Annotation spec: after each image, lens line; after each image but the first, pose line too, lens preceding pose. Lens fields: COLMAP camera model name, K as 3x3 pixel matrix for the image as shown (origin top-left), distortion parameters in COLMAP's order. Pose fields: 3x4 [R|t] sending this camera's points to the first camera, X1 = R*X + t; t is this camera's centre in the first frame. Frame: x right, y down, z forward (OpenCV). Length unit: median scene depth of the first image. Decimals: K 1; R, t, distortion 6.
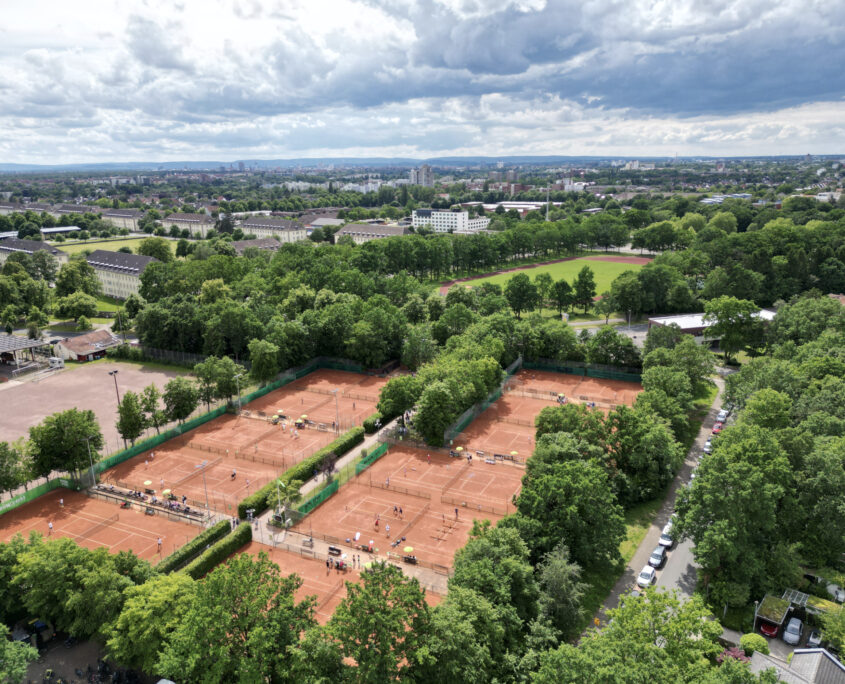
lens RADIAL K [[642.6, 0, 424.1], [0, 642.6, 341.2], [0, 0, 1]] dist [0.049665, -0.047357]
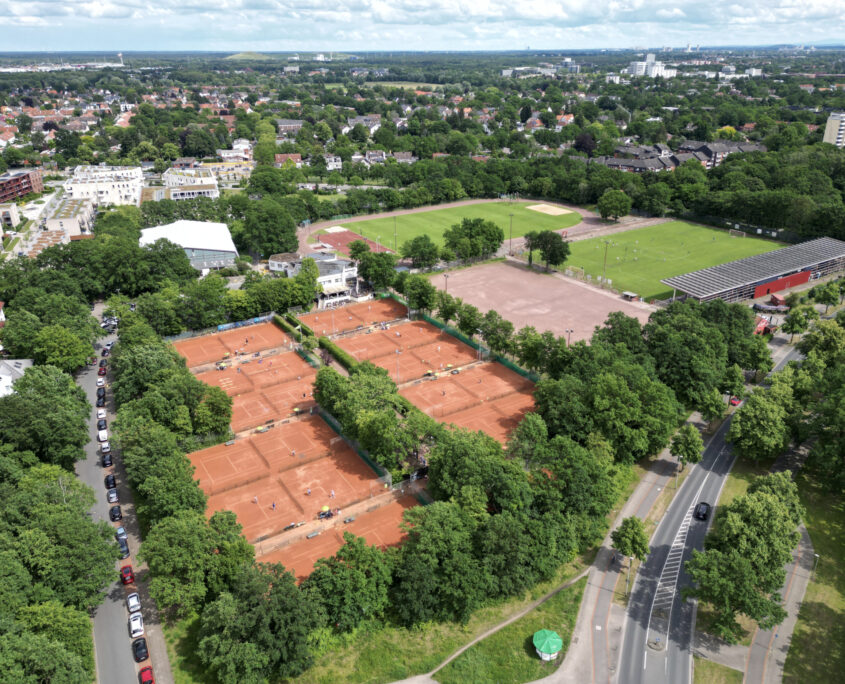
lens RADIAL K [[642.6, 0, 427.2], [0, 642.6, 342.3], [0, 0, 1]] dist [0.049665, -0.047357]
pose [[-0.506951, 0.370866, -0.778113, 0.795478], [-0.210051, 0.822344, 0.528799, -0.610950], [0.835990, 0.431518, -0.338988, 1.490708]]
